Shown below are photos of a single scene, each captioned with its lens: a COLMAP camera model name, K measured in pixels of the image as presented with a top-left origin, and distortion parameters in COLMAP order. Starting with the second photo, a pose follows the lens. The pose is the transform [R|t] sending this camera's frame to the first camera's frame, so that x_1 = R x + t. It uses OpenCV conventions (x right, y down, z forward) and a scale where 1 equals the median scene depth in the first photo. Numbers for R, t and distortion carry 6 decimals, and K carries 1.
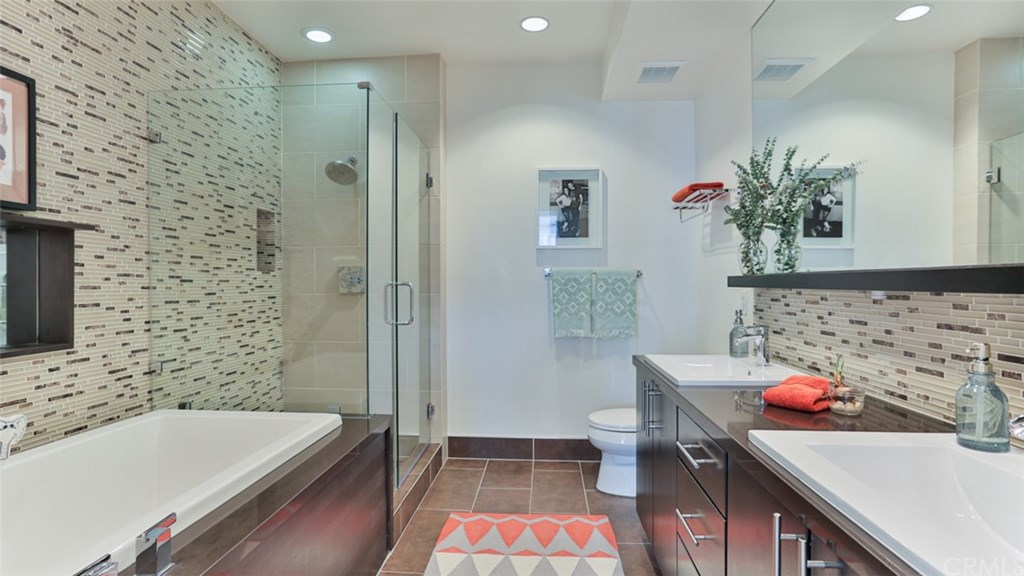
lens RADIAL K [[526.1, 0, 506.9], [0, 526.1, 283.9], [0, 0, 1]] dist [-0.053440, 0.036117]
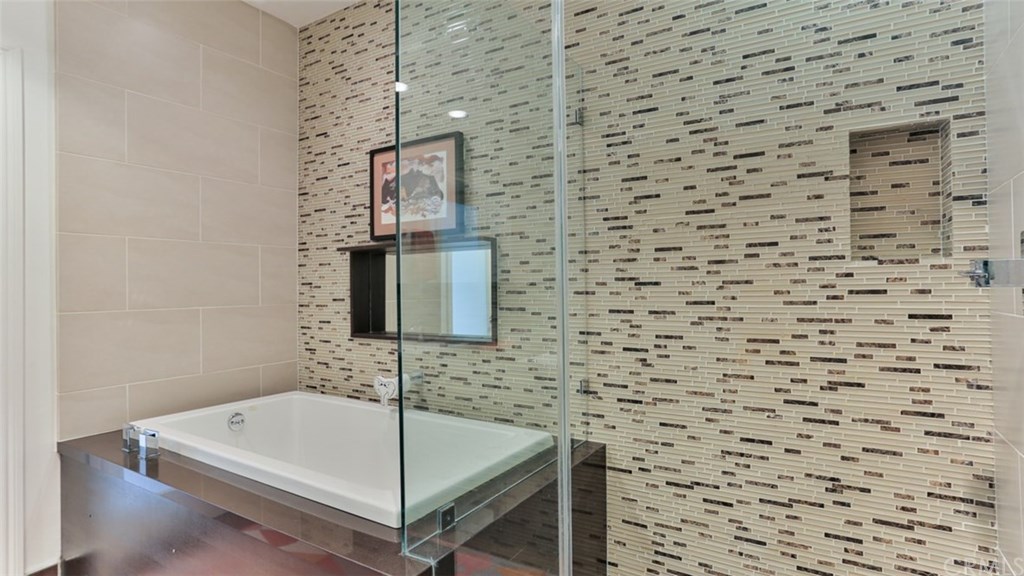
lens RADIAL K [[526.1, 0, 506.9], [0, 526.1, 283.9], [0, 0, 1]] dist [-0.053440, 0.036117]
pose [[-0.460786, -0.004682, -0.887499, 0.143727], [0.008332, 0.999919, -0.009601, -0.000048], [0.887472, -0.011819, -0.460709, 1.316448]]
